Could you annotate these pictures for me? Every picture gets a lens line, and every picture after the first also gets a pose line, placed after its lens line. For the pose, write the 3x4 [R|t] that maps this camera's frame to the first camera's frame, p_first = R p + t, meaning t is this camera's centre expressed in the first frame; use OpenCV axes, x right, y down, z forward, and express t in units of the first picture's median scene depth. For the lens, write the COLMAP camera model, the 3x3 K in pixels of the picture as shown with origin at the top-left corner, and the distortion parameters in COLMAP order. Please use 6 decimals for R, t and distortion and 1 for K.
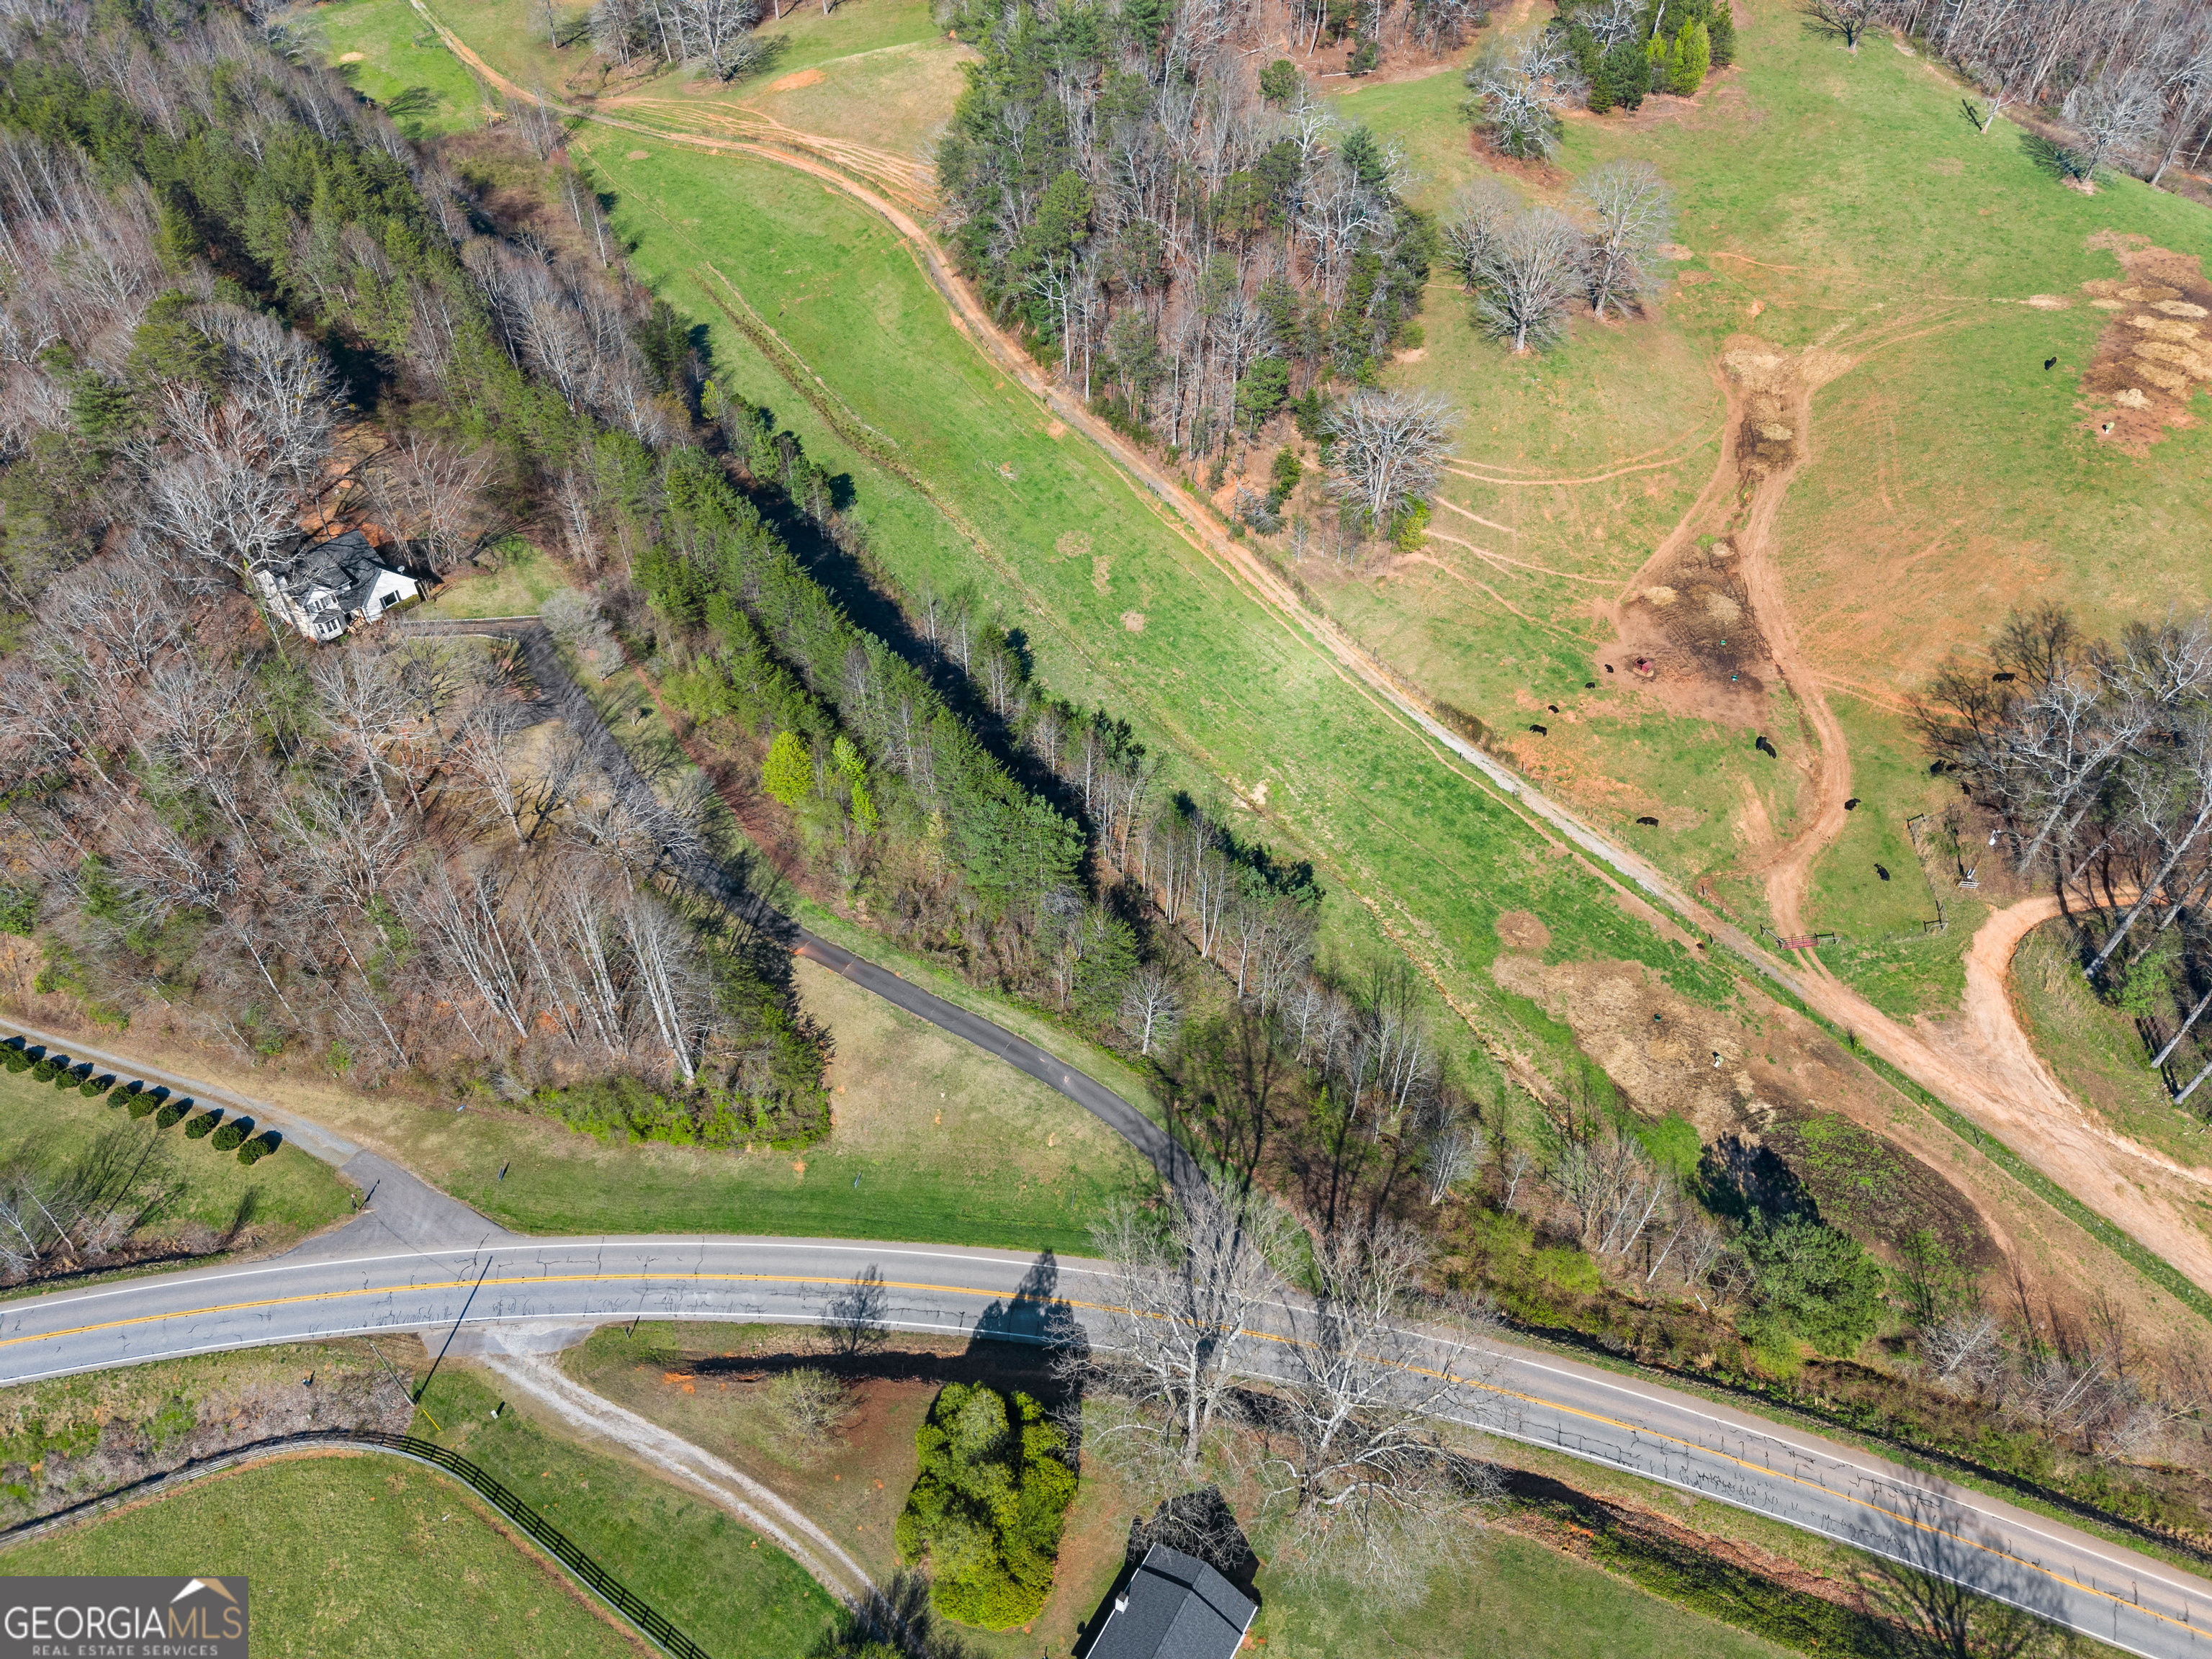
lens RADIAL K [[1477.7, 0, 1109.9], [0, 1477.7, 829.4], [0, 0, 1]] dist [0.036436, -0.052688]
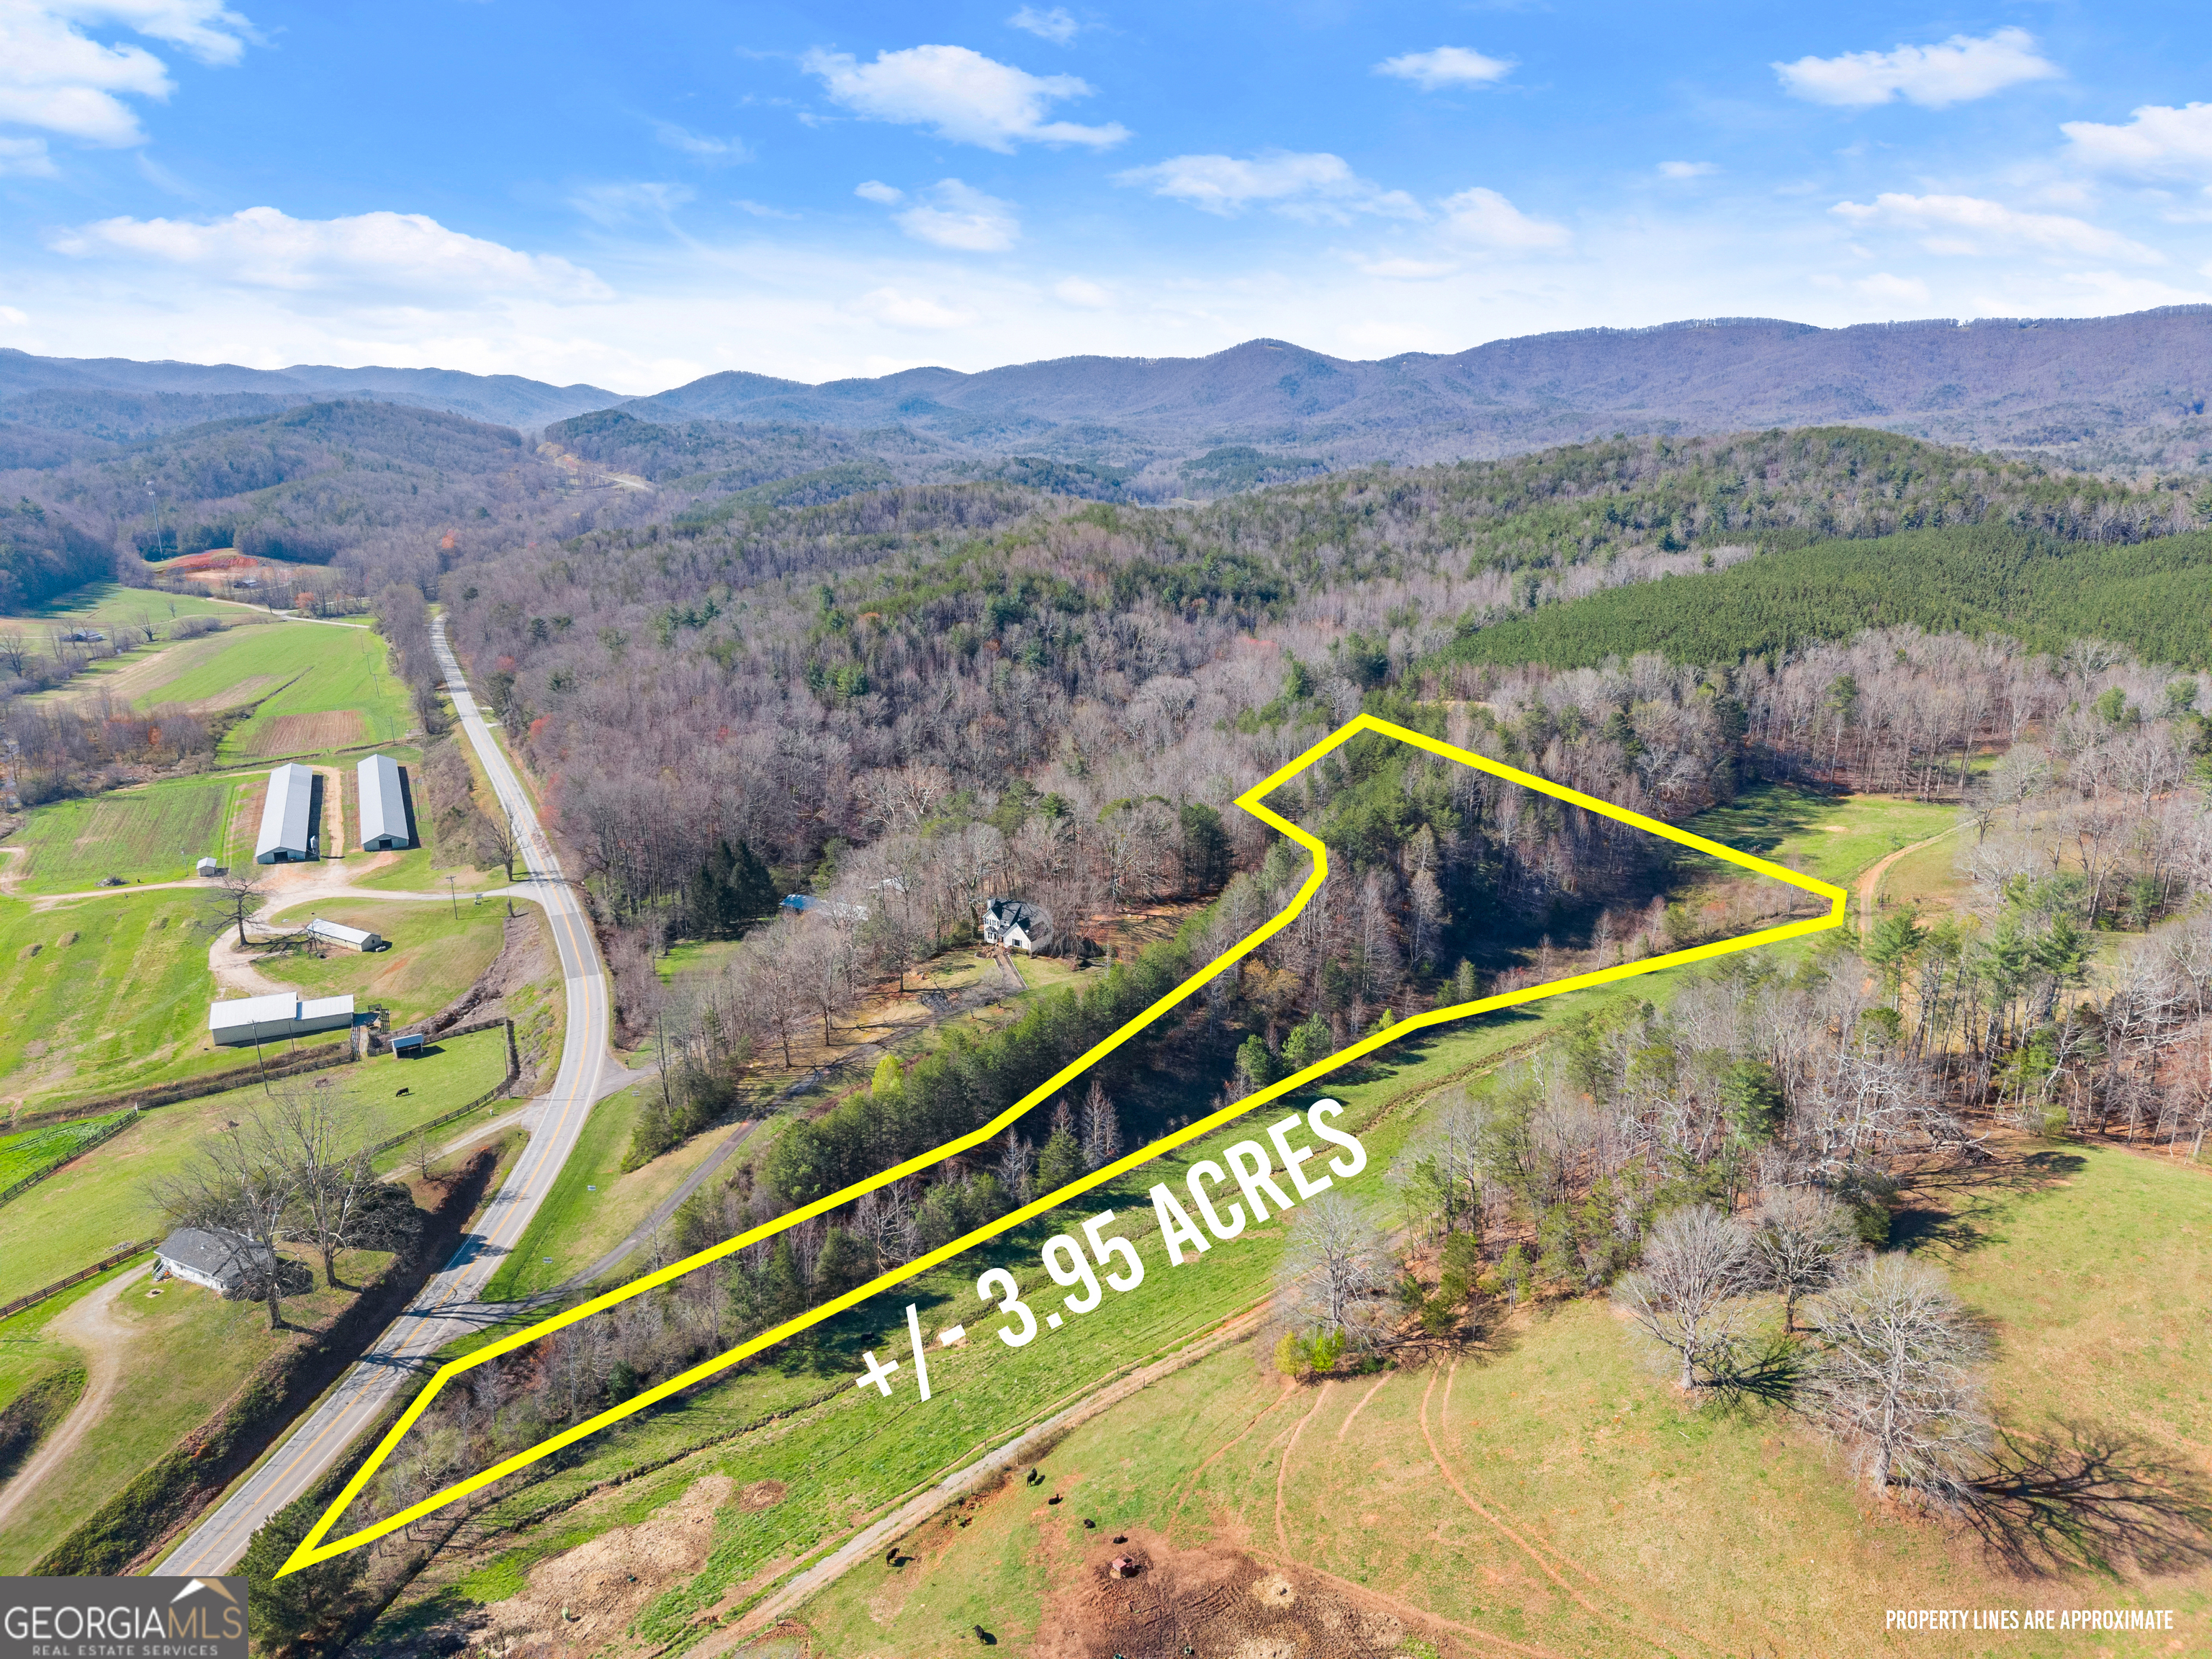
lens RADIAL K [[1480.0, 0, 1108.5], [0, 1480.0, 830.1], [0, 0, 1]] dist [0.020665, -0.020572]
pose [[0.102133, 0.263529, -0.959230, 1.256054], [-0.686964, 0.716105, 0.123591, -0.599132], [0.719479, 0.646333, 0.254173, 0.642511]]
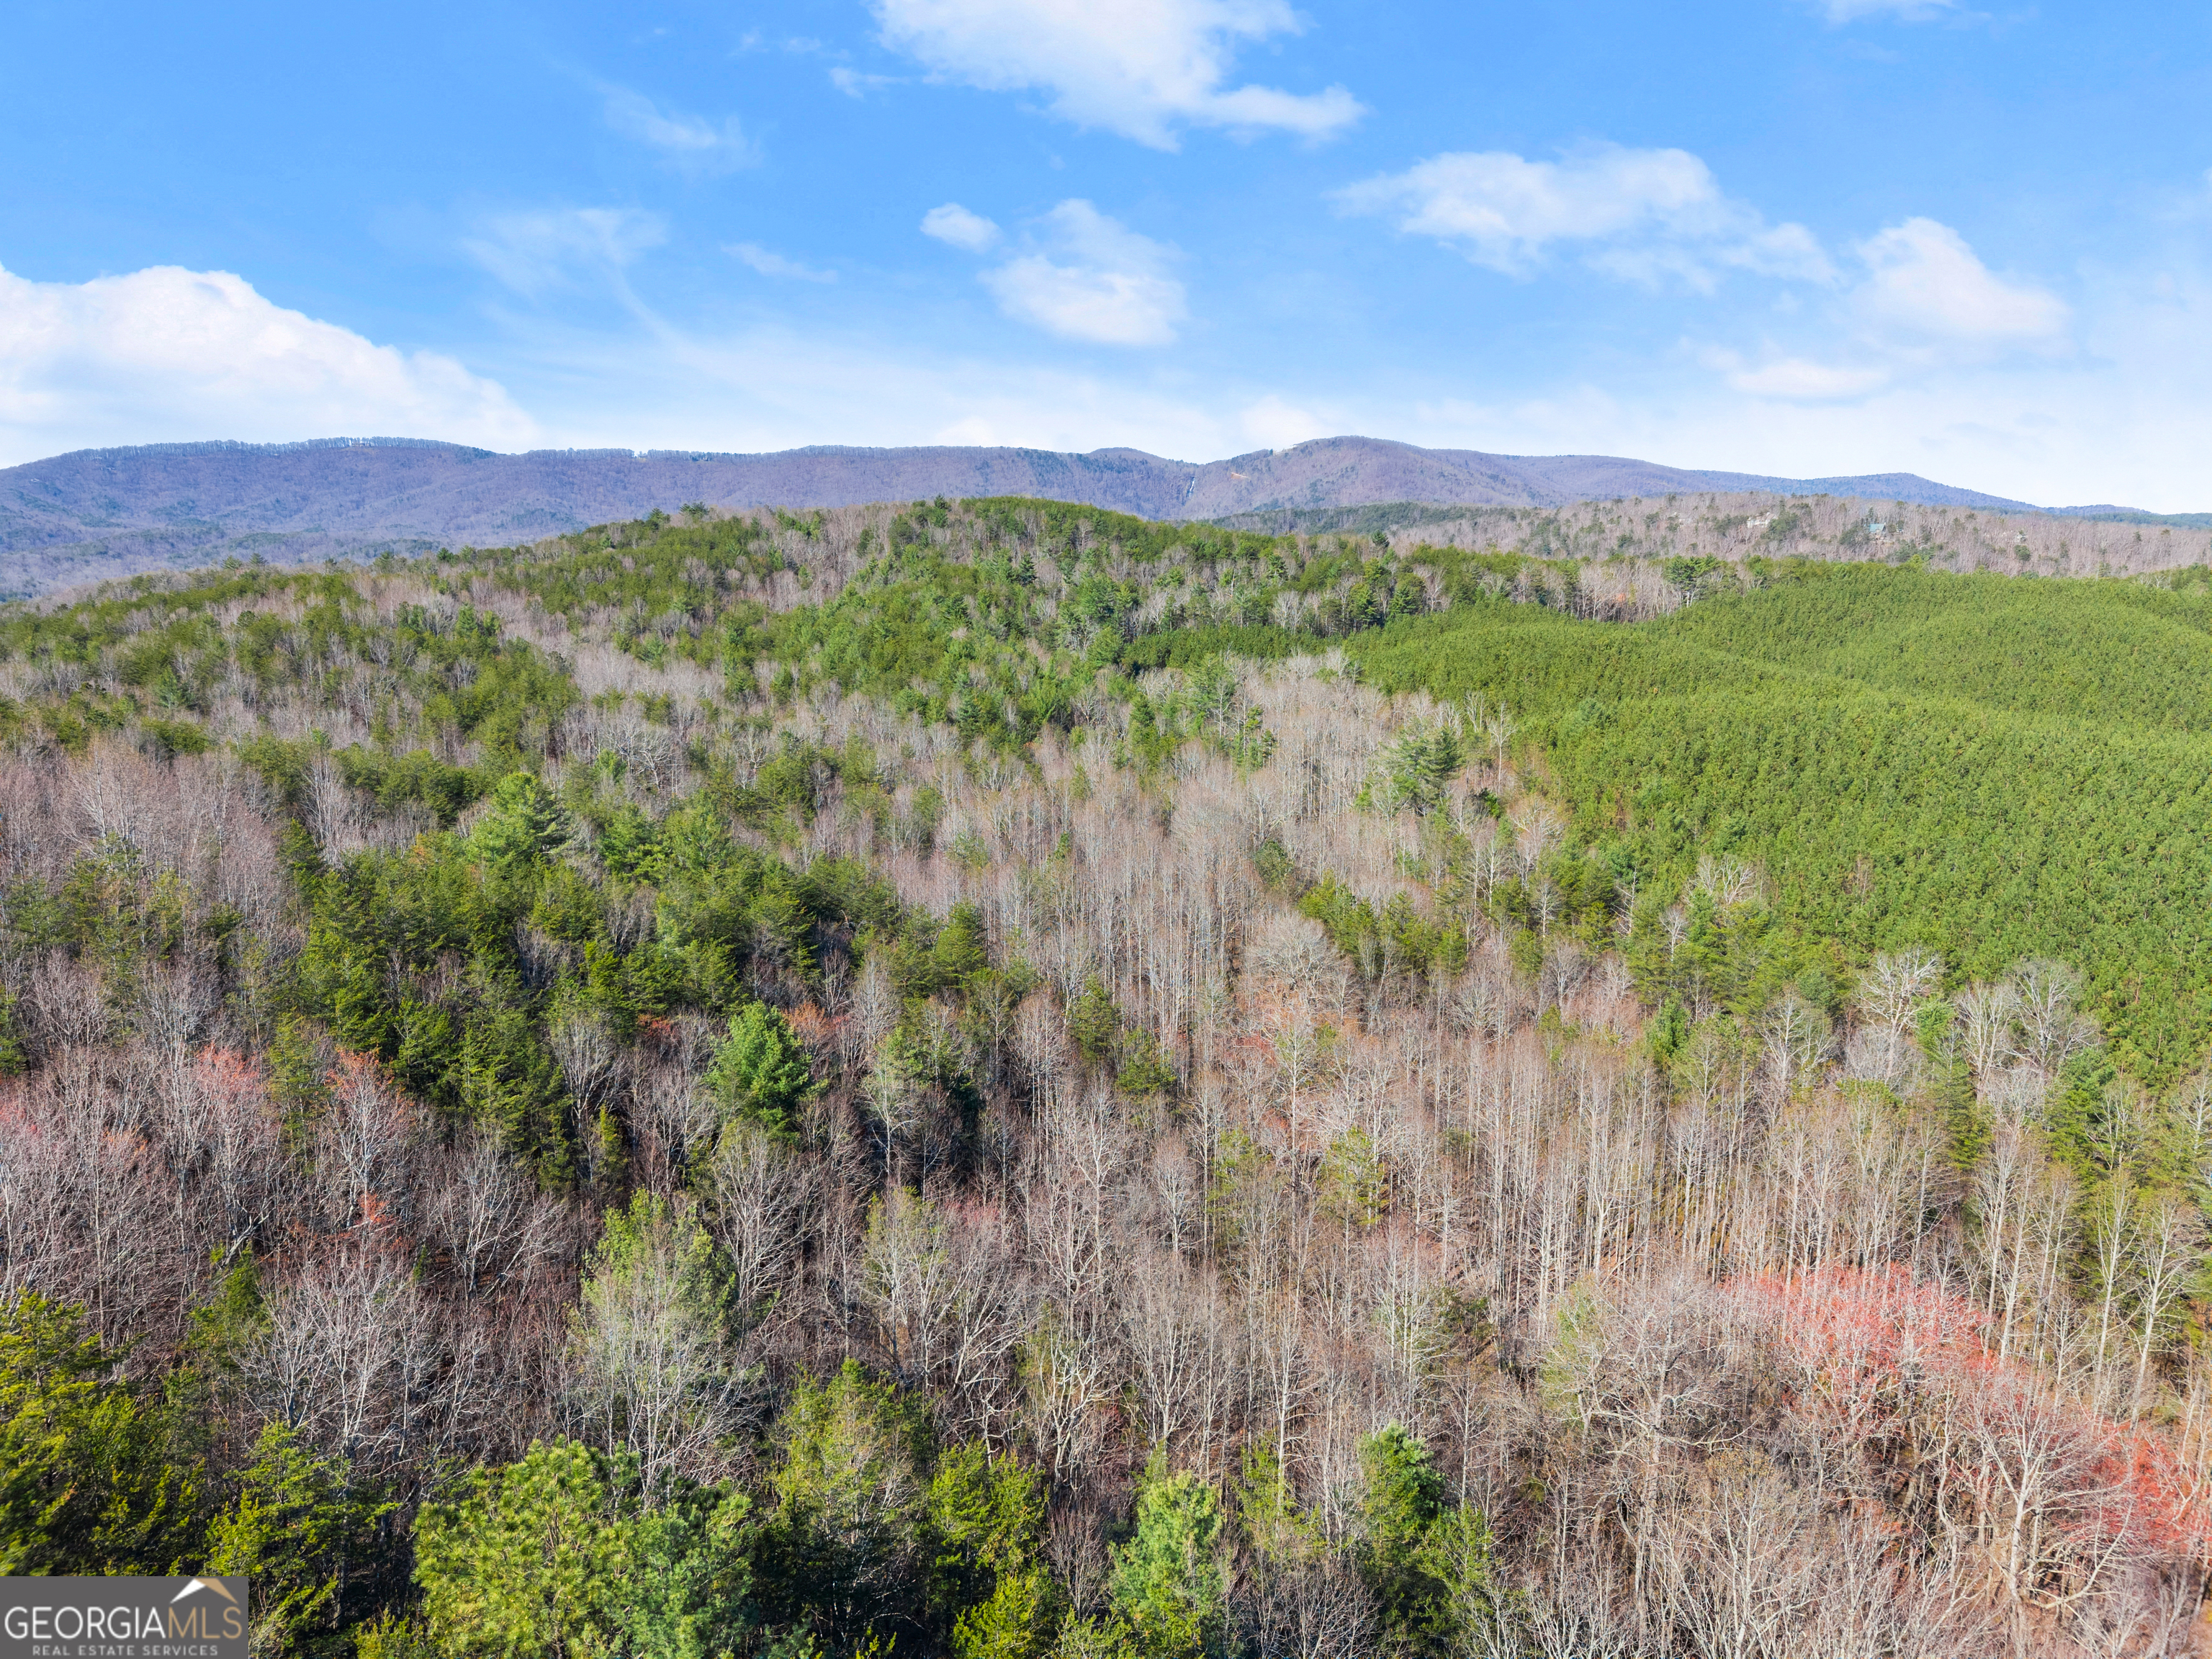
lens RADIAL K [[1480.0, 0, 1108.5], [0, 1480.0, 830.1], [0, 0, 1]] dist [0.020665, -0.020572]
pose [[0.829126, 0.092846, -0.551298, -2.157244], [-0.380650, 0.815985, -0.435057, -0.531820], [0.409457, 0.570569, 0.711896, 0.893490]]
